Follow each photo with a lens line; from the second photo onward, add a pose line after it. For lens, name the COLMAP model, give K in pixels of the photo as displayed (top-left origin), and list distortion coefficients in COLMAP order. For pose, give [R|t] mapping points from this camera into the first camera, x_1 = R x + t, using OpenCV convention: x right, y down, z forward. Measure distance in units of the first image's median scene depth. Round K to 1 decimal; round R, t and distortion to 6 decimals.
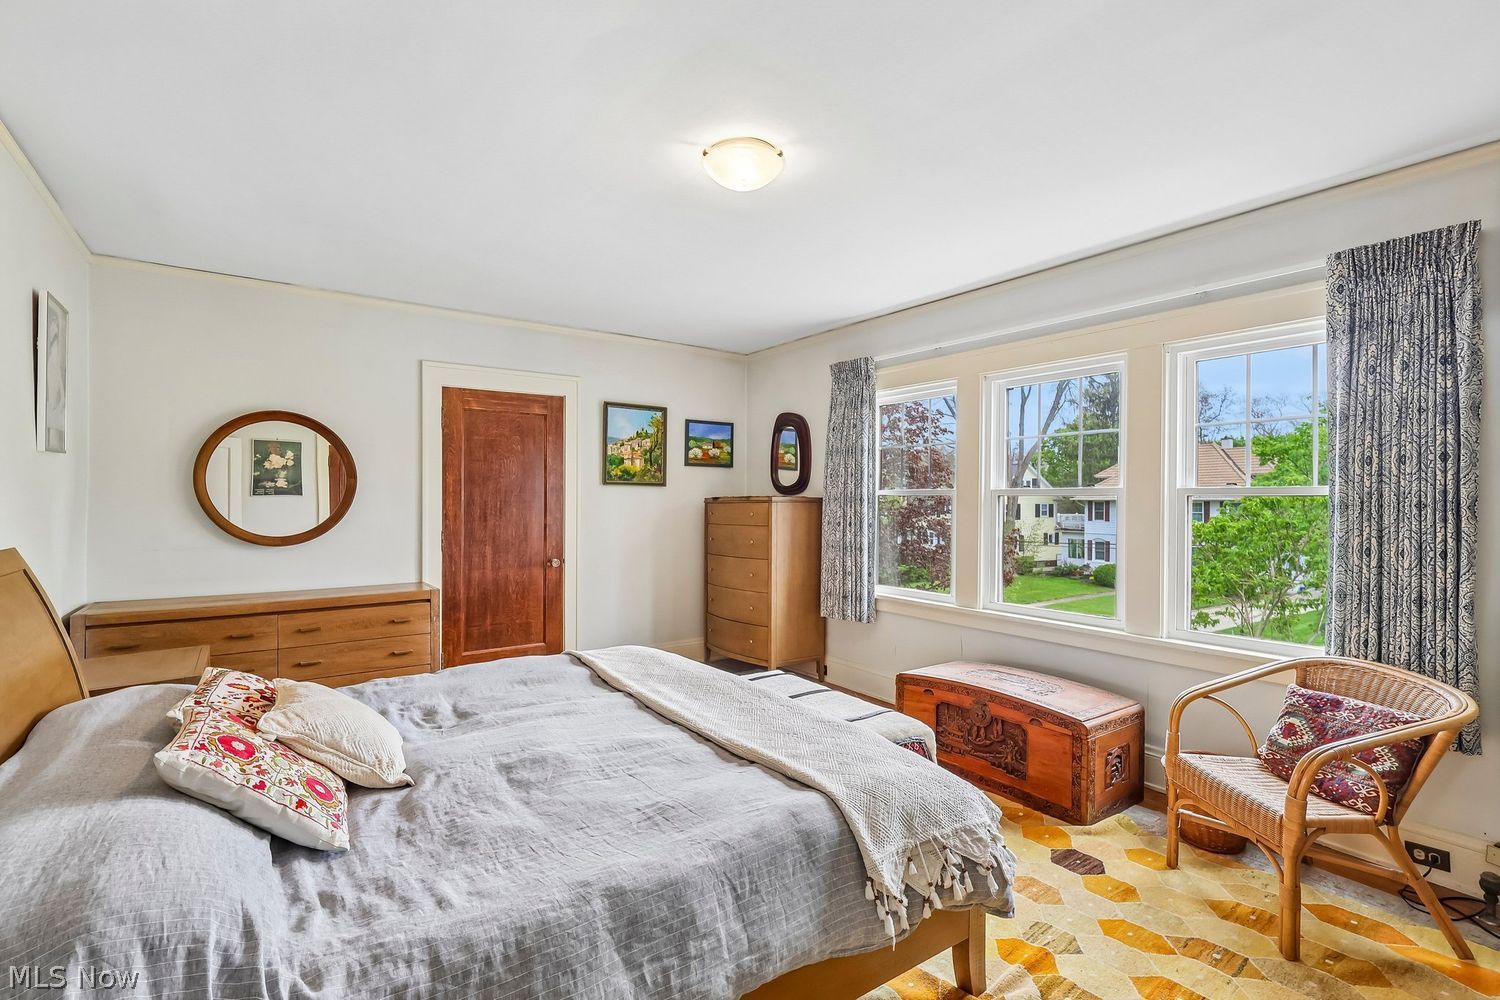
lens RADIAL K [[701.3, 0, 745.0], [0, 701.3, 499.0], [0, 0, 1]] dist [-0.002672, 0.000456]
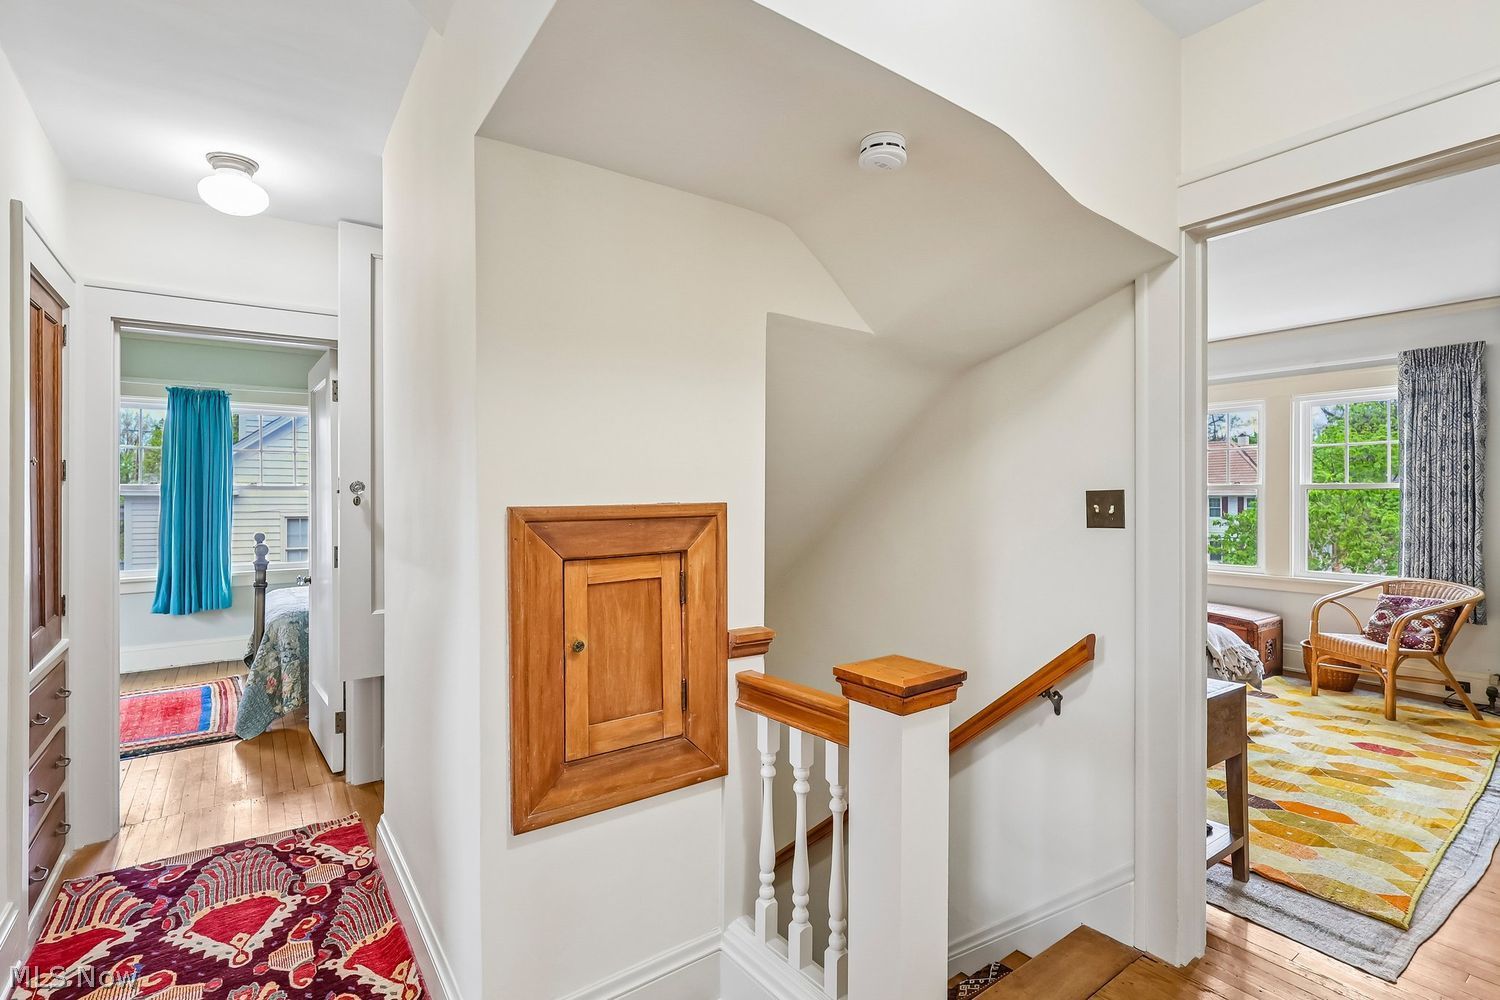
lens RADIAL K [[710.7, 0, 750.0], [0, 710.7, 500.0], [0, 0, 1]] dist [0.002215, 0.000039]
pose [[0.999969, -0.006755, 0.003951, -0.897456], [0.006744, 0.999974, 0.002667, 0.009358], [-0.003969, -0.002641, 0.999989, -0.871633]]
